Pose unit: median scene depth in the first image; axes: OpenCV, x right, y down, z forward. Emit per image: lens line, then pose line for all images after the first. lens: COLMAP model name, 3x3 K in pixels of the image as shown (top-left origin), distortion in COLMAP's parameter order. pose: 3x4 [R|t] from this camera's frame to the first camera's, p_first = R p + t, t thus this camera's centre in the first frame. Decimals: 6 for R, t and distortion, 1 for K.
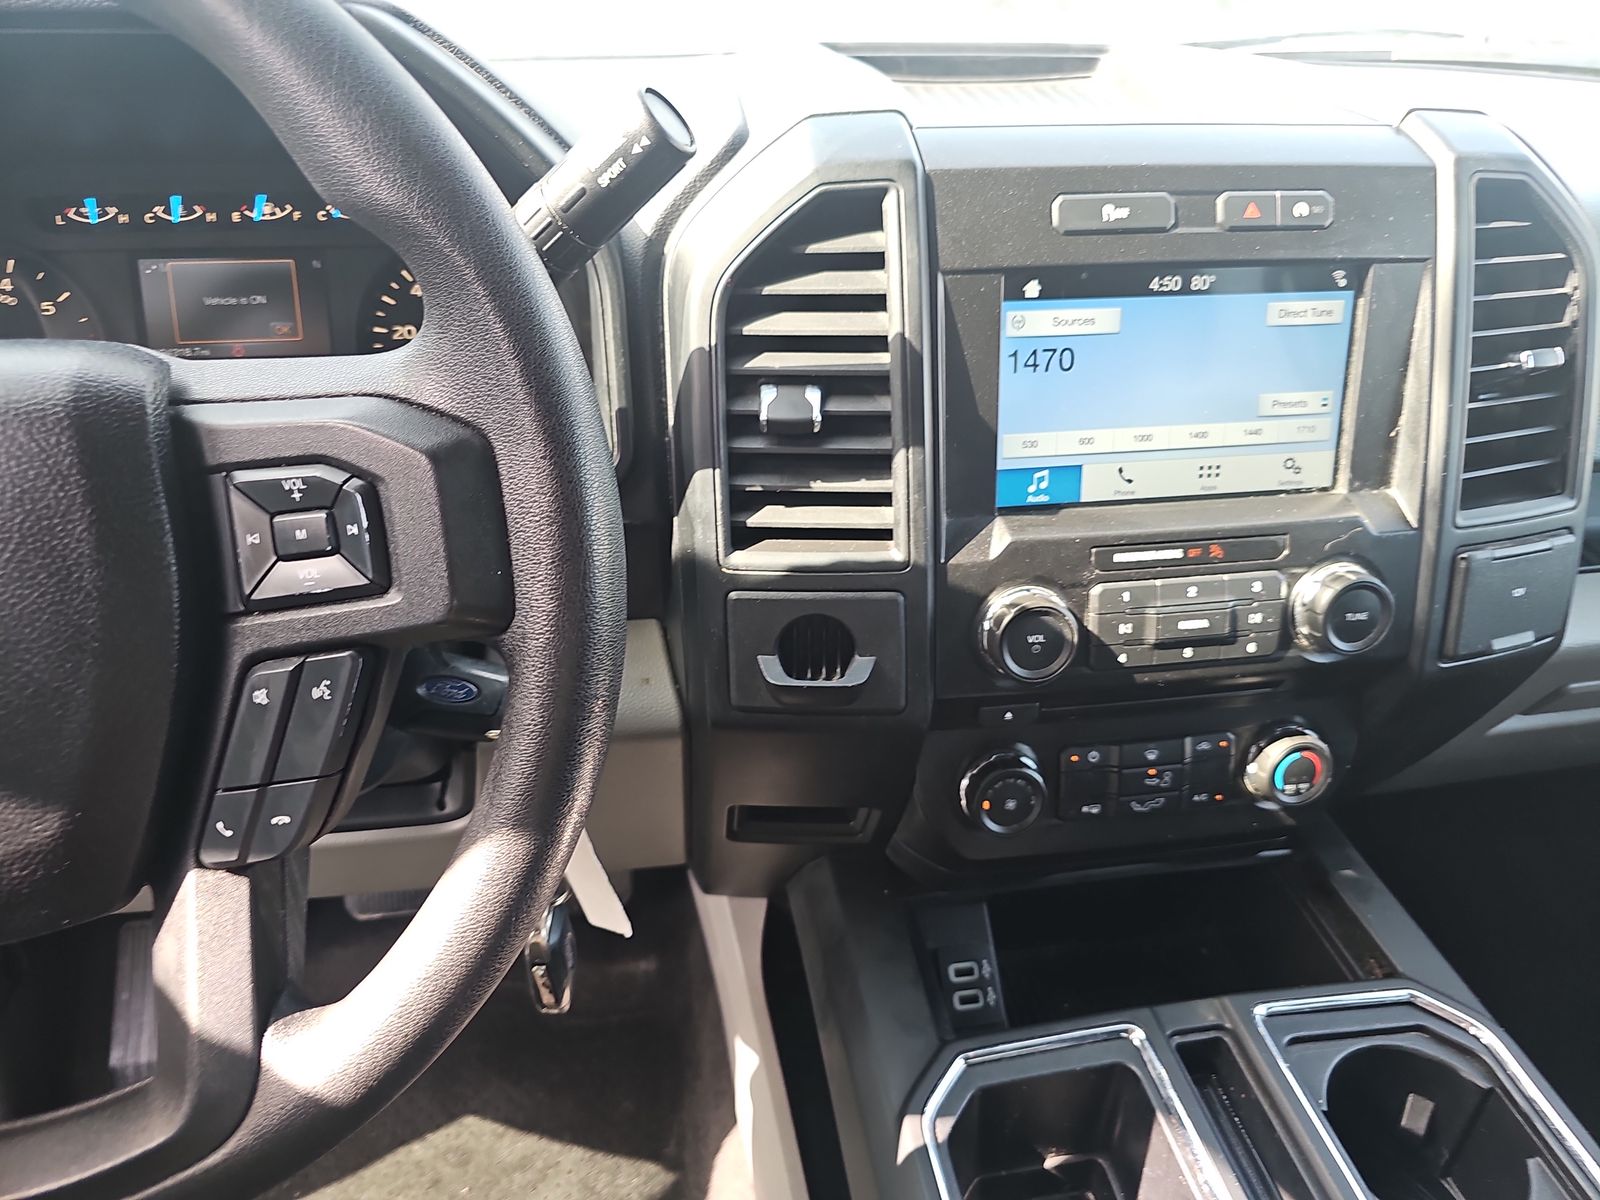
lens RADIAL K [[1081.0, 0, 839.1], [0, 1081.0, 609.2], [0, 0, 1]] dist [0.004254, -0.039888]
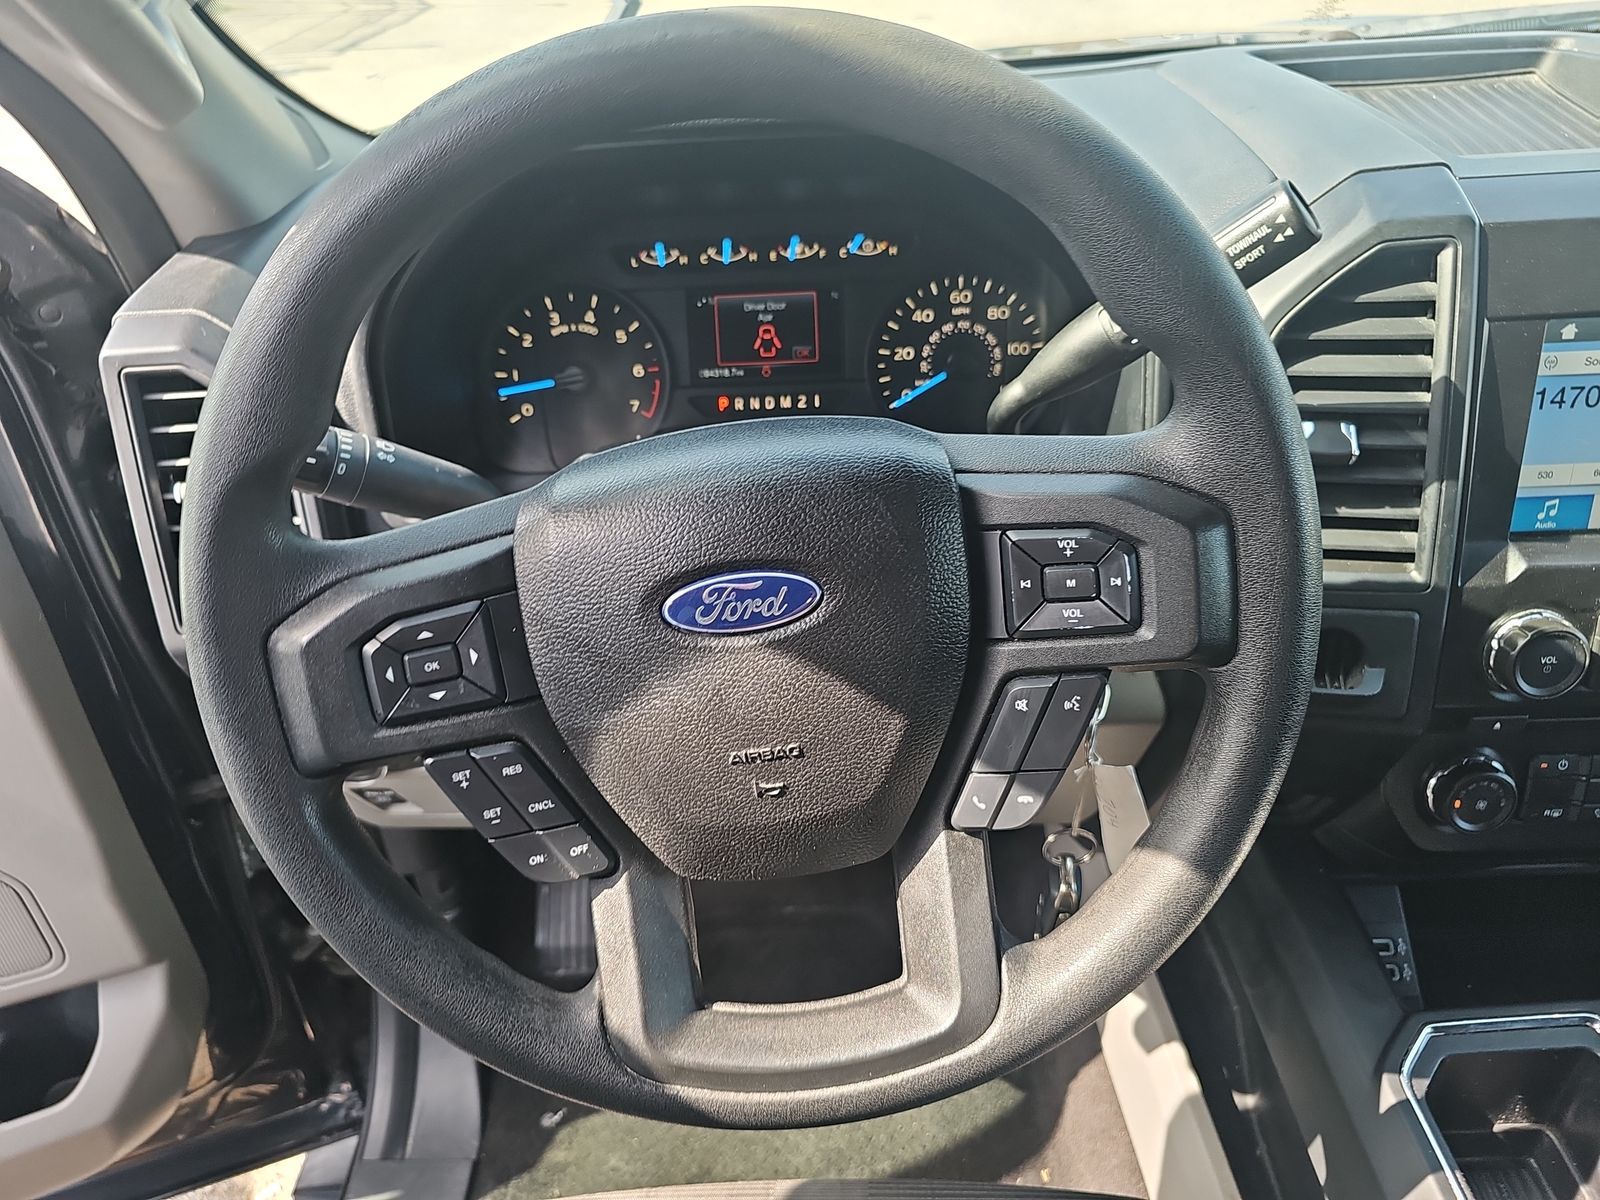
lens RADIAL K [[1081.0, 0, 765.8], [0, 1081.0, 612.9], [0, 0, 1]] dist [0.004254, -0.039888]
pose [[0.976453, 0.044695, -0.211047, -0.351795], [-0.030798, 0.997163, 0.068684, -0.067669], [0.213518, -0.060566, 0.975060, -0.200849]]
